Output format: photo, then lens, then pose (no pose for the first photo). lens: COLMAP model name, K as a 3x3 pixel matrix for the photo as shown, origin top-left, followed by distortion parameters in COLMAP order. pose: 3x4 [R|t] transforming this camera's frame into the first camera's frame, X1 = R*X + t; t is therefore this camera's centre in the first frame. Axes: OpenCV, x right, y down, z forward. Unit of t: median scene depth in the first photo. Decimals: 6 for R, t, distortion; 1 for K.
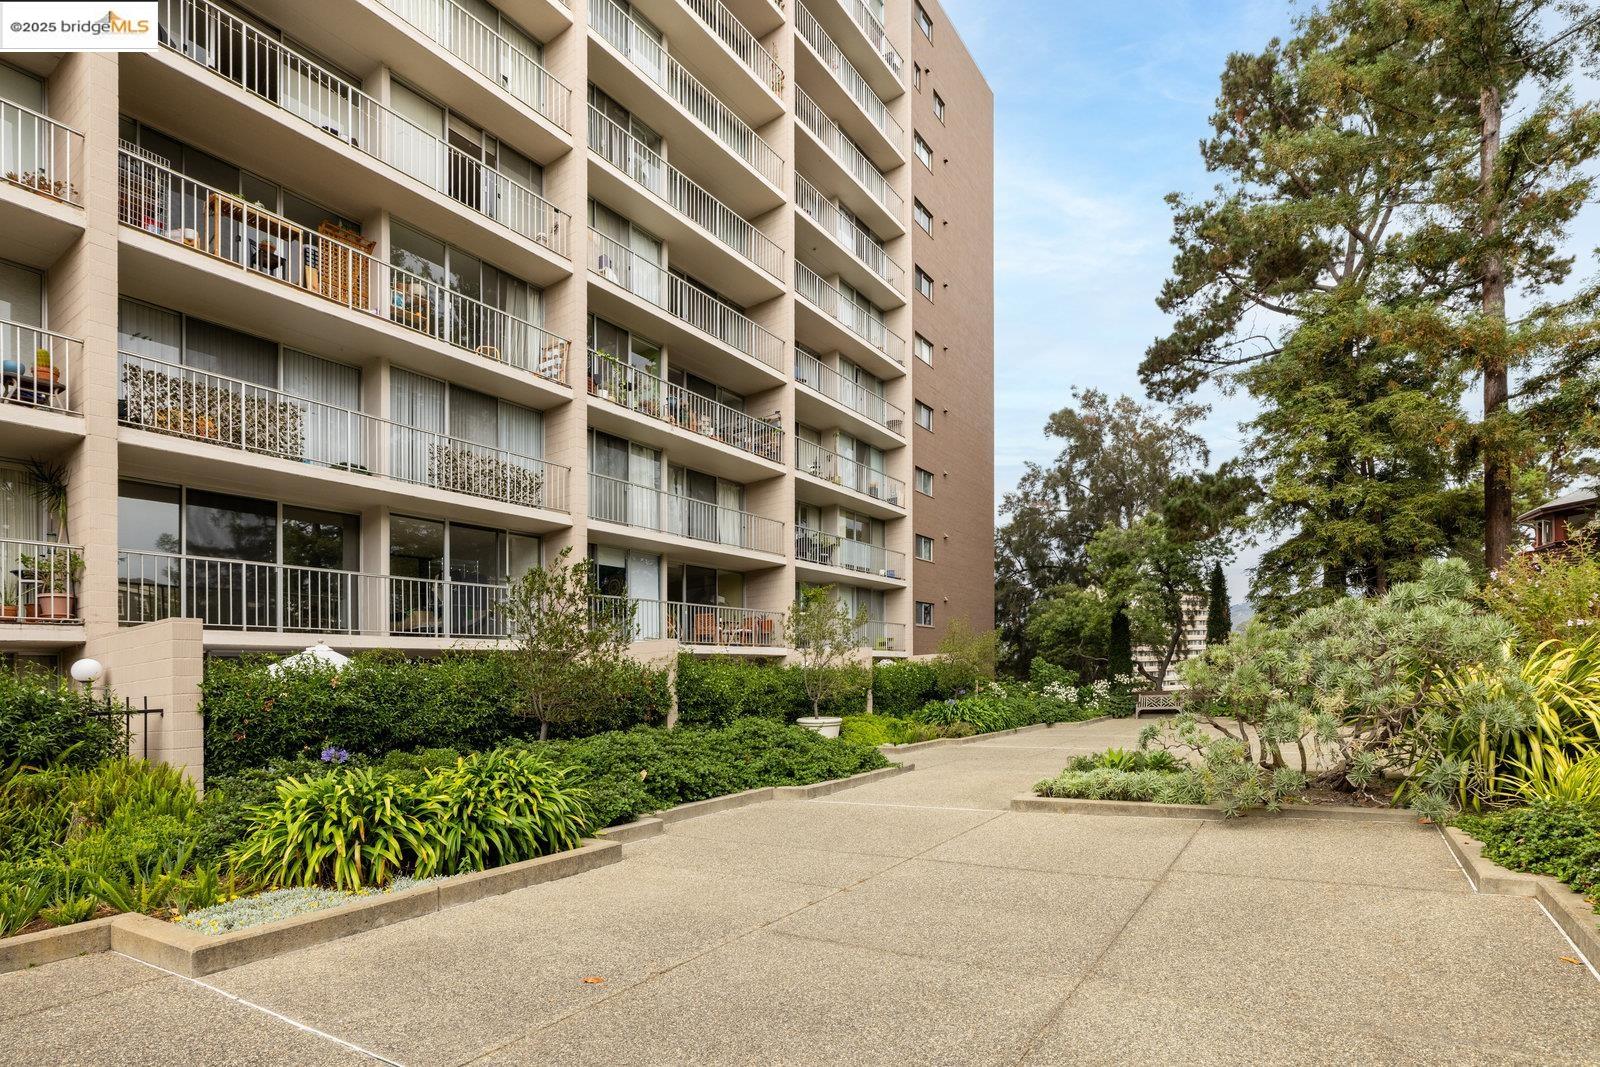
lens RADIAL K [[774.2, 0, 801.0], [0, 774.2, 533.3], [0, 0, 1]] dist [-0.000550, -0.000416]
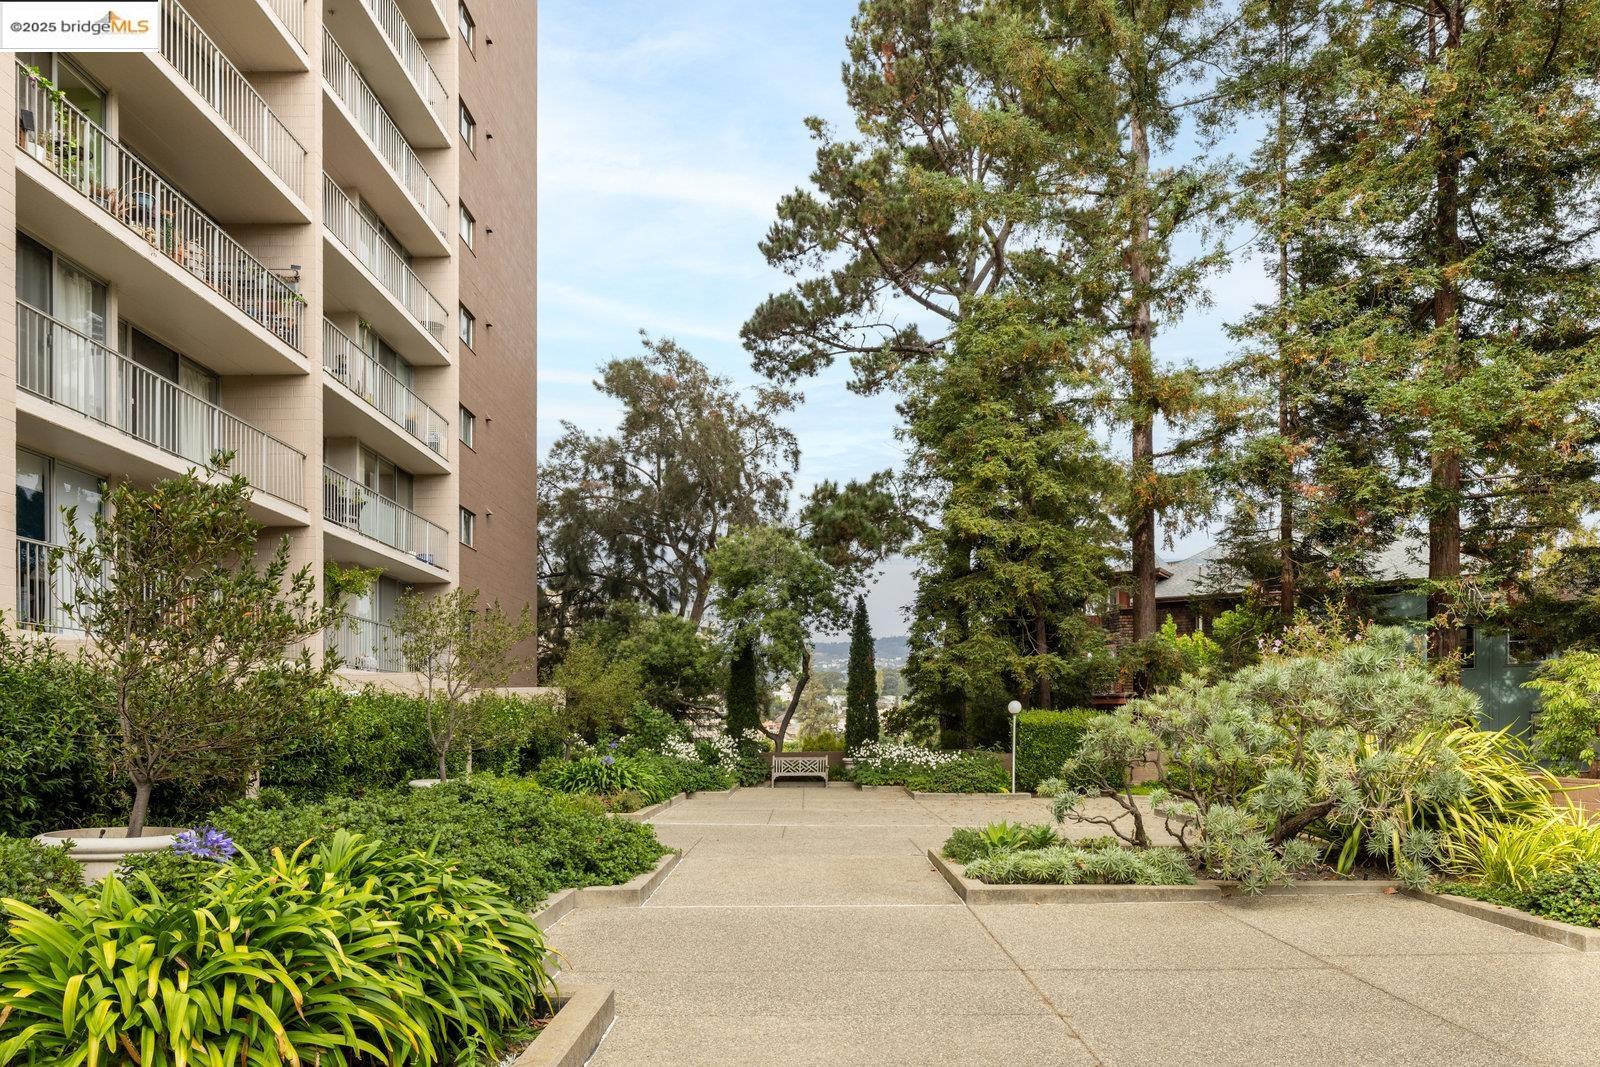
lens RADIAL K [[1125.5, 0, 801.0], [0, 1125.5, 533.6], [0, 0, 1]] dist [0.005263, -0.000414]
pose [[0.824973, 0.132227, 0.549487, -0.134373], [-0.139117, 0.989842, -0.029329, 0.014457], [-0.547783, -0.052247, 0.834988, 0.049803]]
